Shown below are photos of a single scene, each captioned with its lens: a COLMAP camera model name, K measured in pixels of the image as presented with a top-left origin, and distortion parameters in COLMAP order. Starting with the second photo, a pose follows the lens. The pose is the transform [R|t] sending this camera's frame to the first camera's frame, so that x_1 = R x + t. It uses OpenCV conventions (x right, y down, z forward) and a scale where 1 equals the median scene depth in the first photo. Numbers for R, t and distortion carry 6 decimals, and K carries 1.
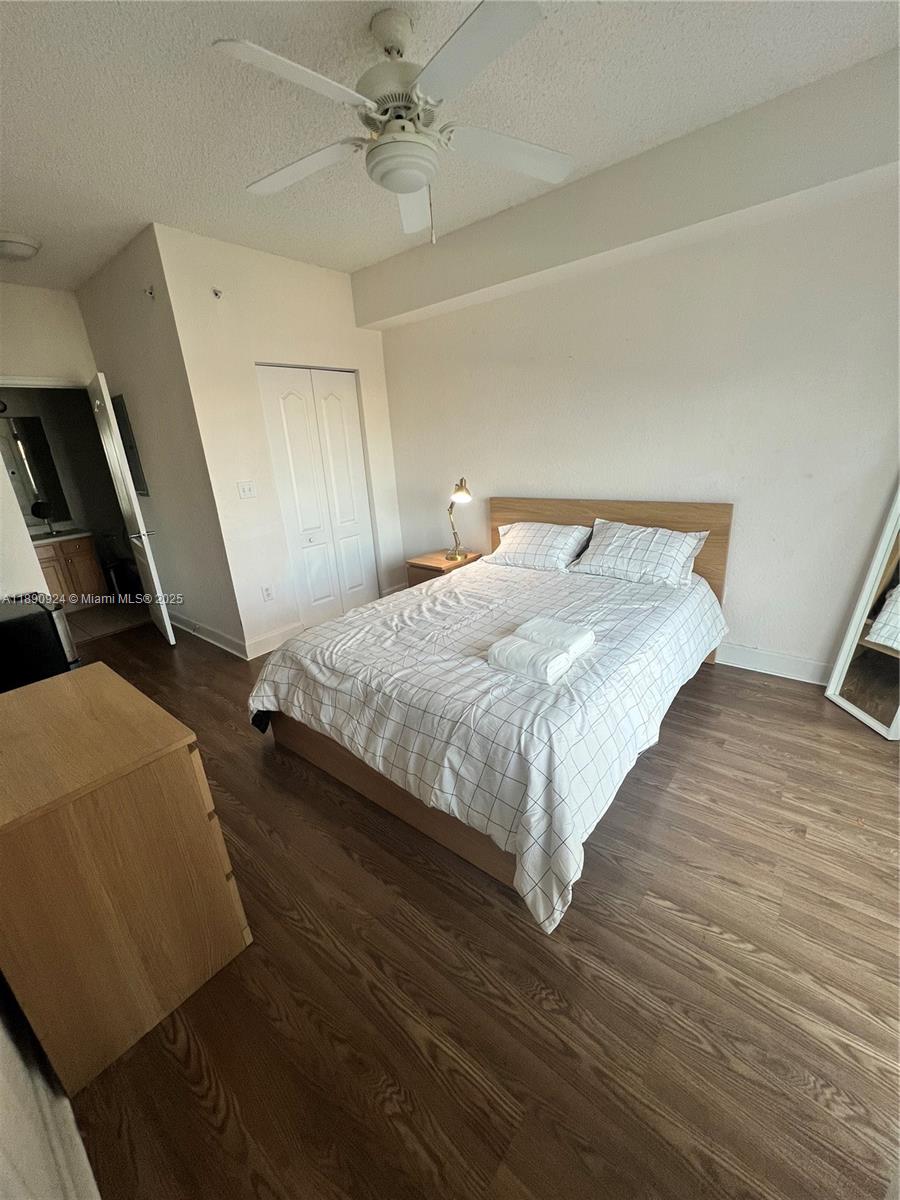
lens RADIAL K [[480.7, 0, 455.0], [0, 480.7, 595.6], [0, 0, 1]] dist [0.000937, -0.000420]
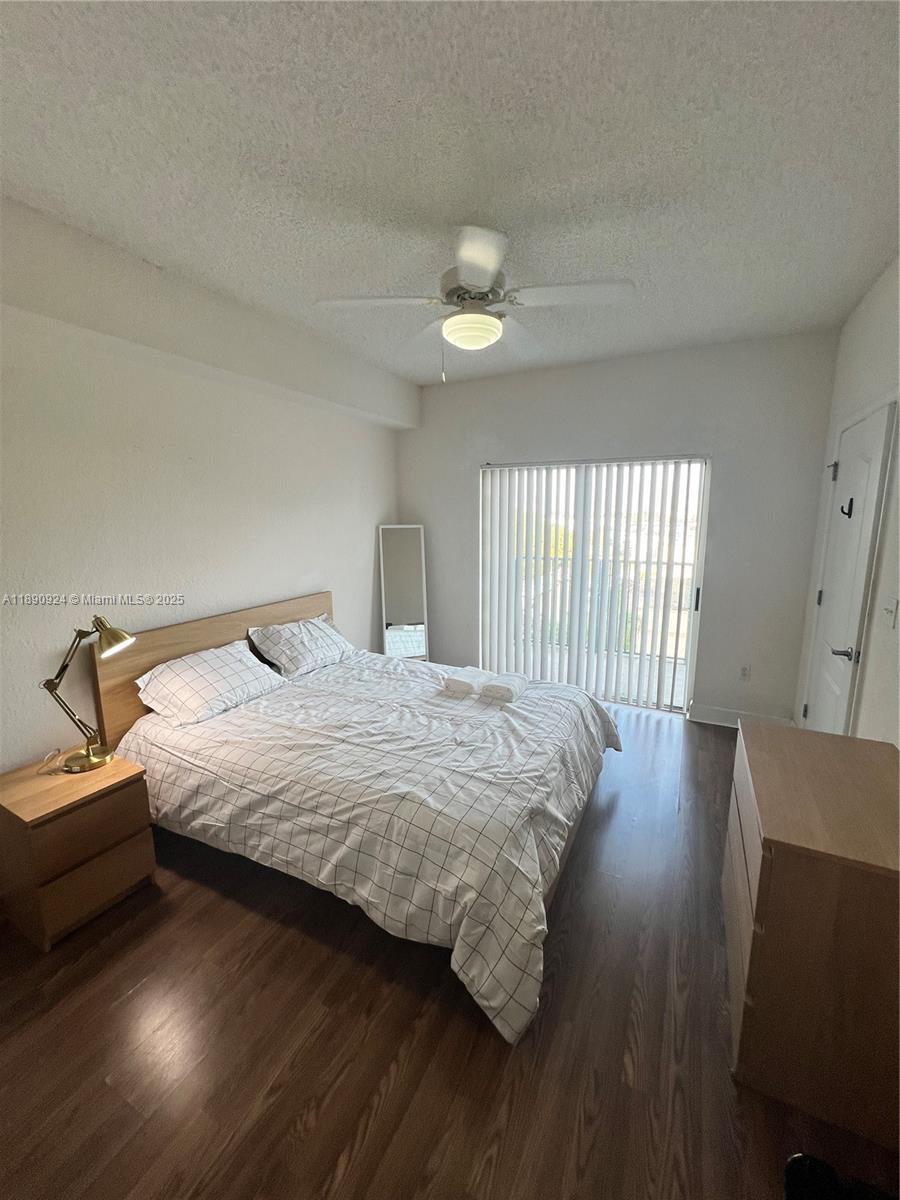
lens RADIAL K [[480.7, 0, 455.8], [0, 480.7, 598.3], [0, 0, 1]] dist [0.000937, -0.000420]
pose [[-0.221811, -0.105554, 0.969360, -0.819806], [0.329839, 0.927399, 0.176459, -0.289948], [-0.917609, 0.358874, -0.170891, 0.903297]]
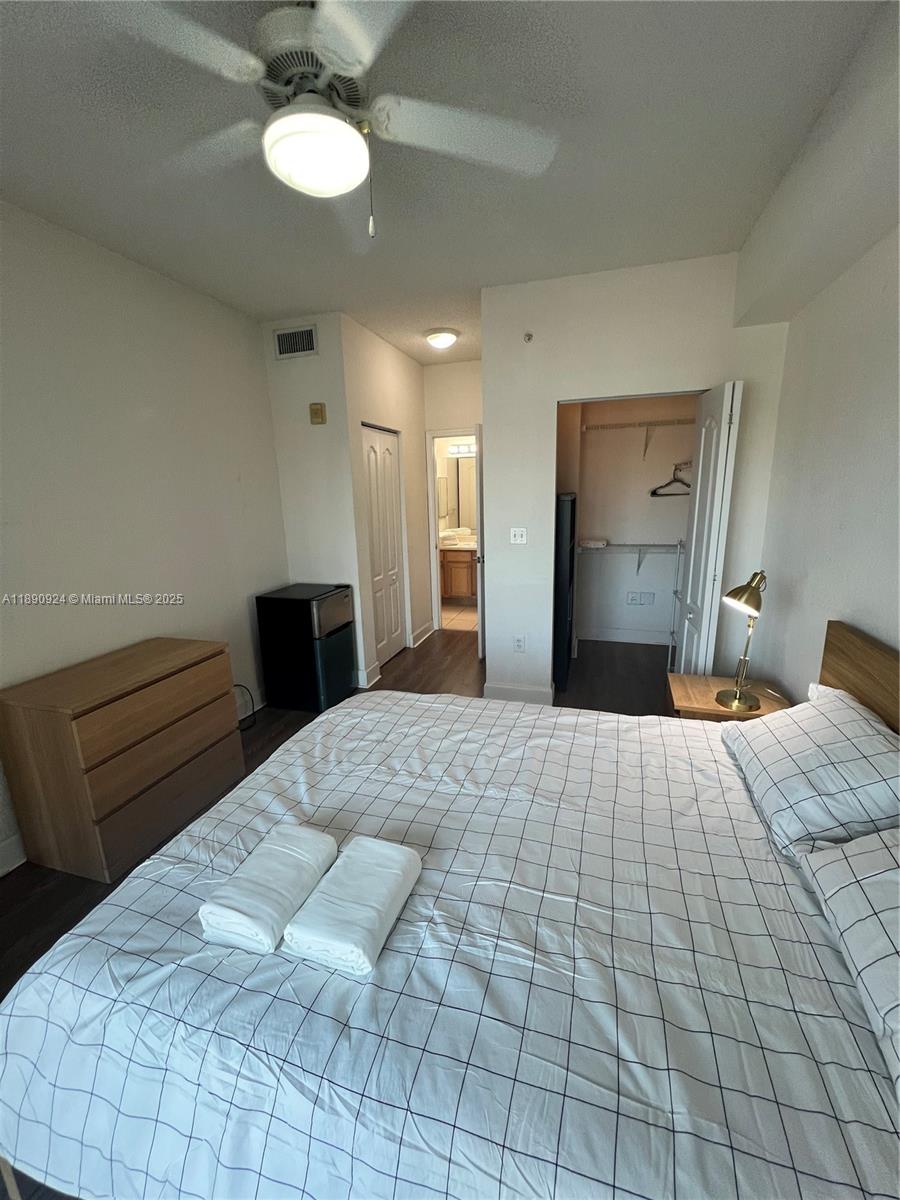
lens RADIAL K [[480.7, 0, 455.1], [0, 480.7, 599.6], [0, 0, 1]] dist [0.000937, -0.000420]
pose [[0.383604, 0.260713, -0.885932, 0.481506], [-0.292363, 0.944265, 0.151288, -0.254724], [0.875997, 0.200980, 0.438447, 0.605530]]
